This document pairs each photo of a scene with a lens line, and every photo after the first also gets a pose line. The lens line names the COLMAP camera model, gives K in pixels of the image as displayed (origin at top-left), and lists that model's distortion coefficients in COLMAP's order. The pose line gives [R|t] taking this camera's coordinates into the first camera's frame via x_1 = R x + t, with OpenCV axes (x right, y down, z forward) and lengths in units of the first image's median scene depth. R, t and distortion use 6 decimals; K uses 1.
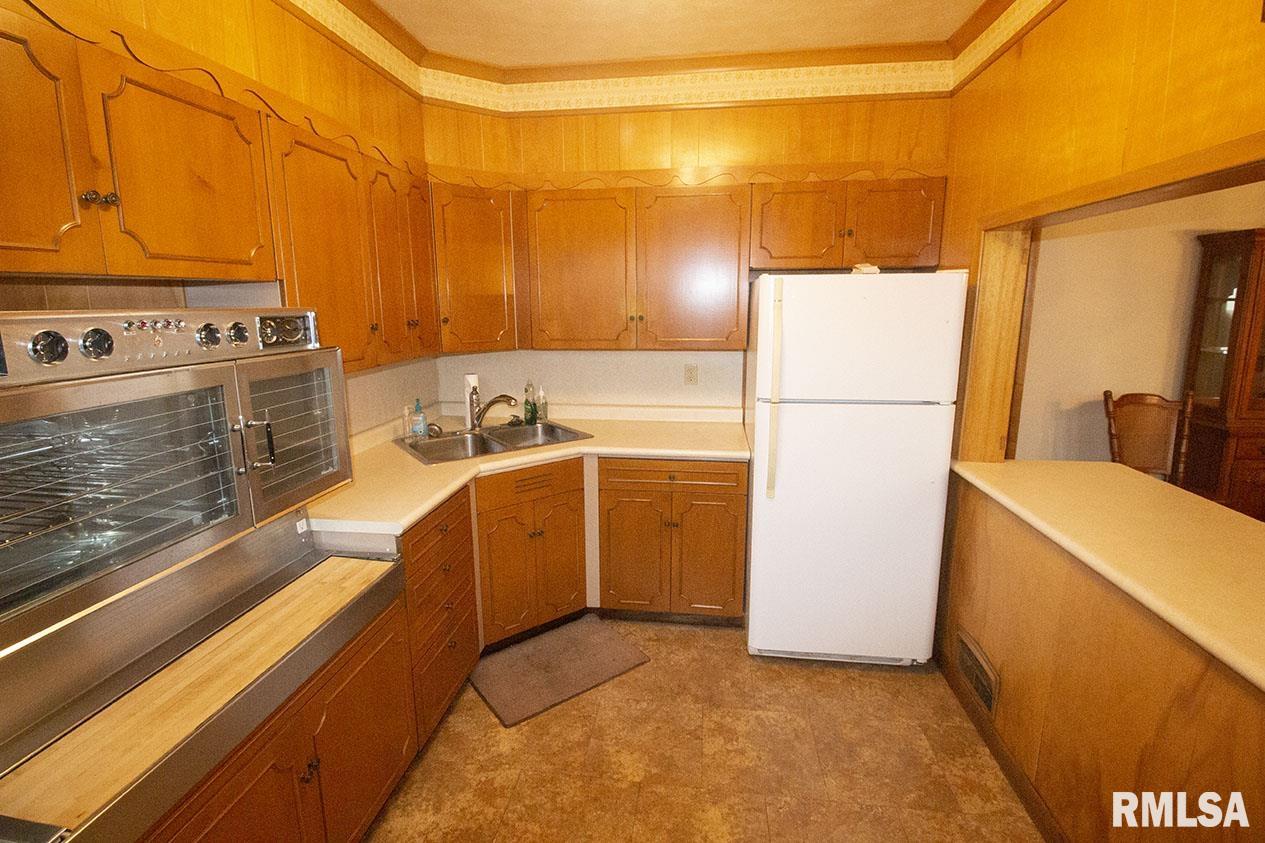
lens RADIAL K [[583.3, 0, 629.1], [0, 583.3, 408.7], [0, 0, 1]] dist [0.001483, -0.014081]
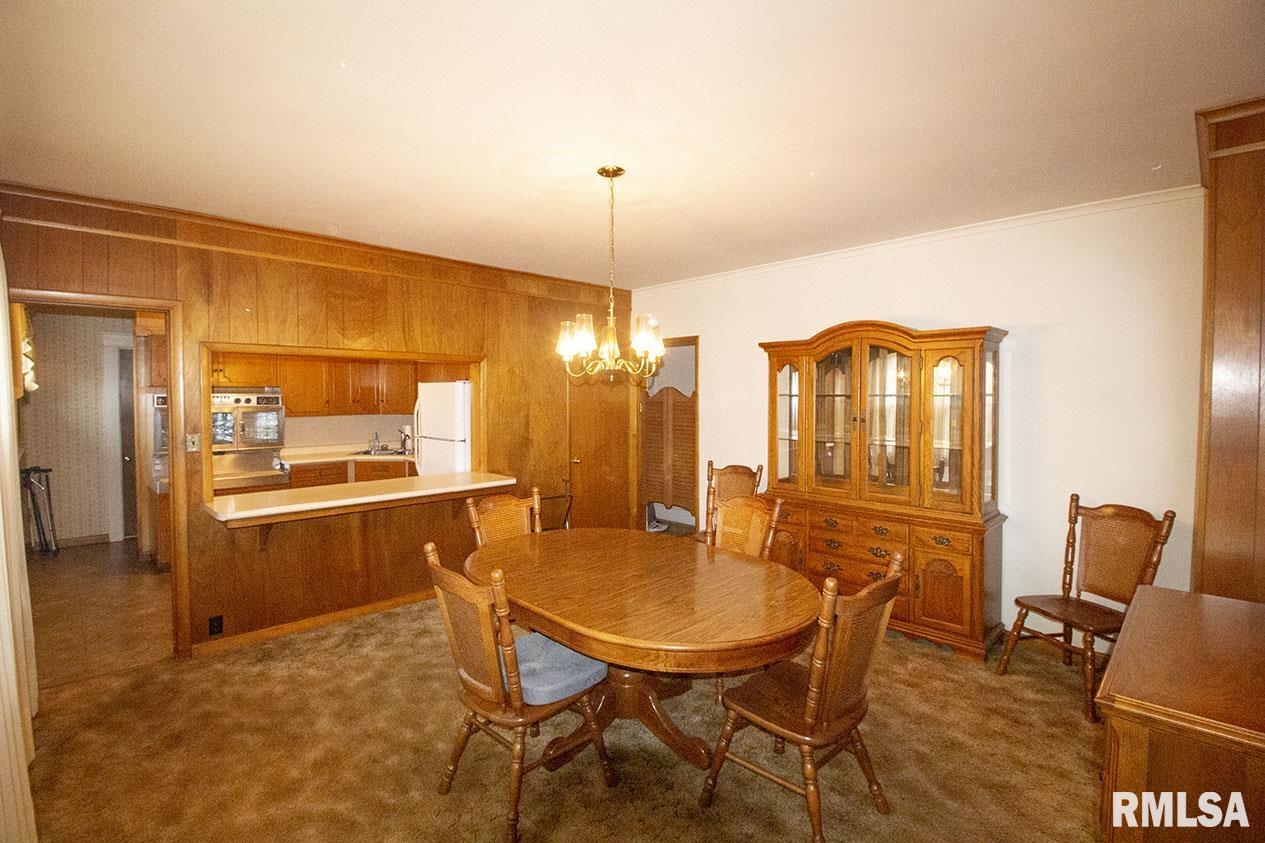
lens RADIAL K [[583.3, 0, 629.1], [0, 583.3, 408.7], [0, 0, 1]] dist [0.001483, -0.014081]
pose [[0.789676, 0.024198, -0.613047, 2.191429], [-0.117974, 0.986564, -0.113023, 0.038027], [0.602075, 0.161575, 0.781920, -0.306155]]
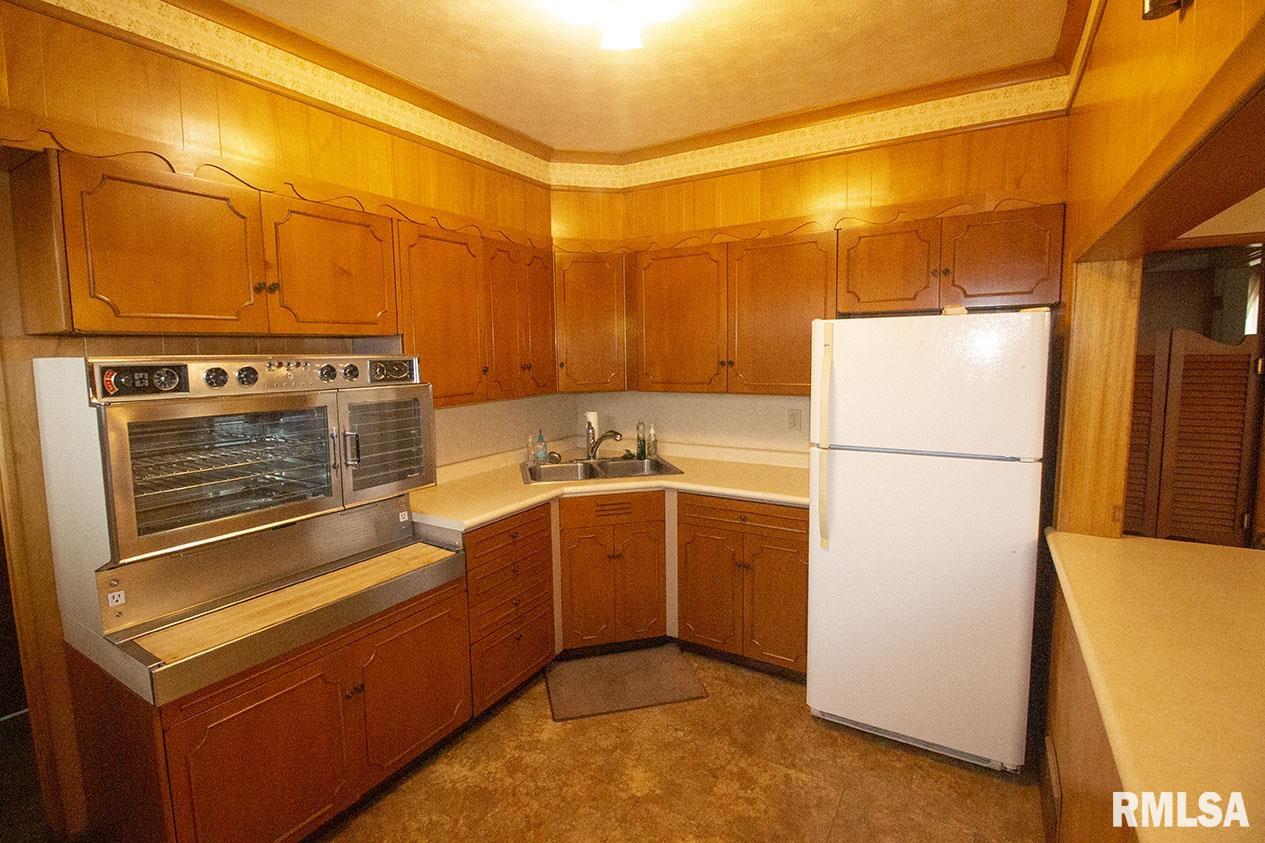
lens RADIAL K [[584.7, 0, 629.7], [0, 584.7, 406.9], [0, 0, 1]] dist [0.002197, -0.014355]
pose [[0.916716, 0.030948, -0.398339, 0.312572], [-0.063523, 0.995604, -0.068836, 0.008073], [0.394458, 0.088407, 0.914651, -0.029610]]
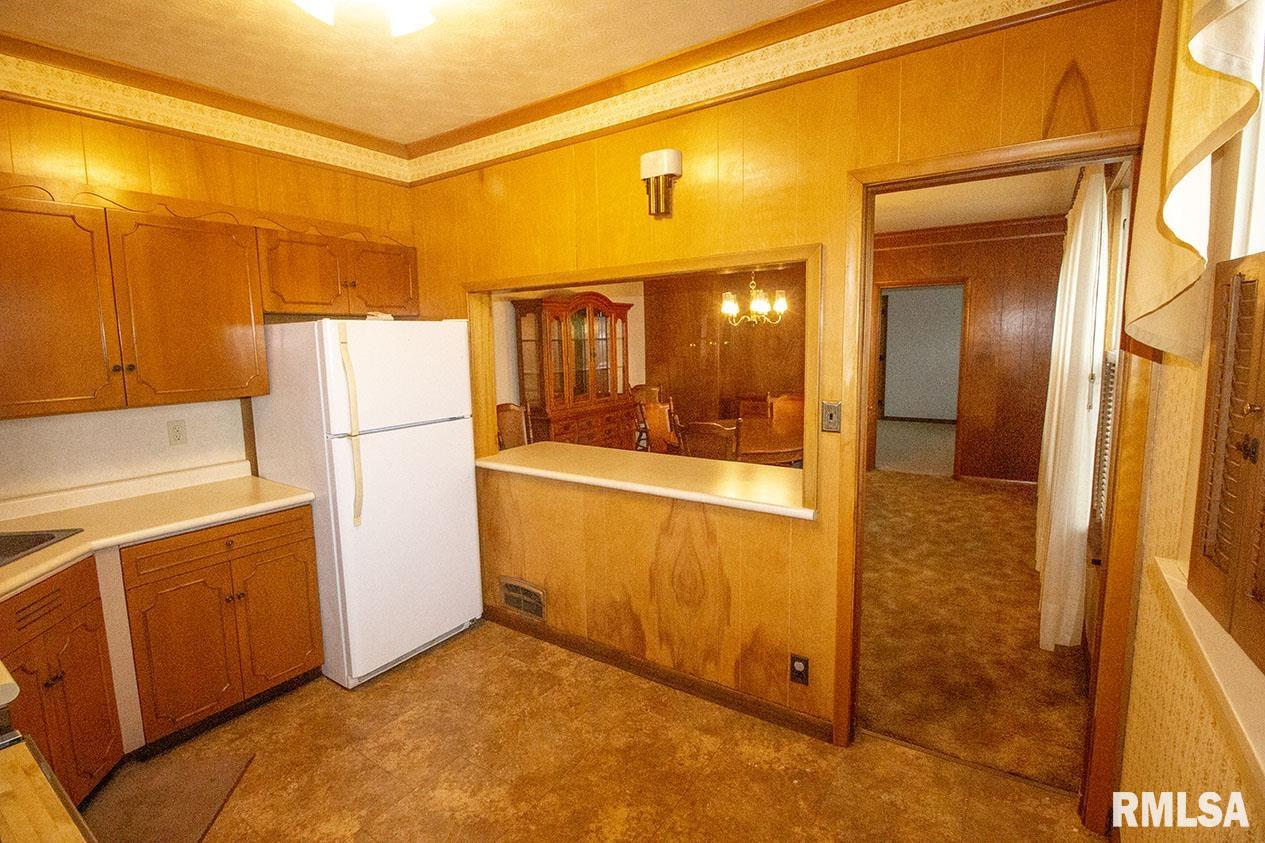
lens RADIAL K [[583.3, 0, 629.1], [0, 583.3, 408.7], [0, 0, 1]] dist [0.001483, -0.014081]
pose [[0.448620, -0.107462, 0.887238, -0.440837], [0.179432, 0.983361, 0.028377, 0.001313], [-0.875525, 0.146468, 0.460438, 0.042439]]
